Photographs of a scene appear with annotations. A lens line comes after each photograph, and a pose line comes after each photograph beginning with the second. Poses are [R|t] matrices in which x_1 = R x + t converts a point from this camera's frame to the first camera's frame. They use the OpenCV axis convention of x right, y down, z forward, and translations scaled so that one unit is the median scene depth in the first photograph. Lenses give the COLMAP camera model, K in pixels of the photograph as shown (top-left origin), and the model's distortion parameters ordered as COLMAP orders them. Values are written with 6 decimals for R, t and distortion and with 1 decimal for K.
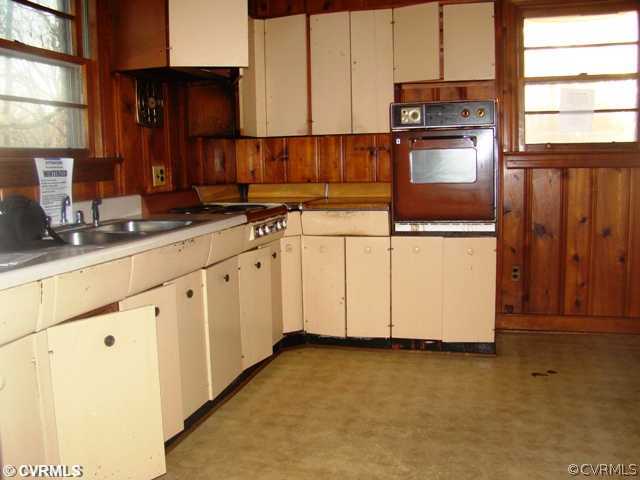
lens RADIAL K [[590.4, 0, 320.0], [0, 590.4, 240.0], [0, 0, 1]] dist [-0.177456, 0.147286]
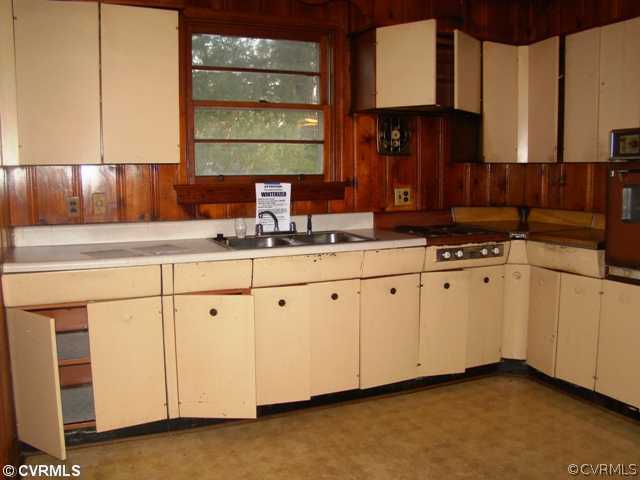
lens RADIAL K [[590.4, 0, 320.0], [0, 590.4, 240.0], [0, 0, 1]] dist [-0.177456, 0.147286]
pose [[0.642281, 0.107883, -0.758839, 0.565123], [-0.108568, 0.992868, 0.049263, -0.069992], [0.758741, 0.050745, 0.649412, 0.124323]]
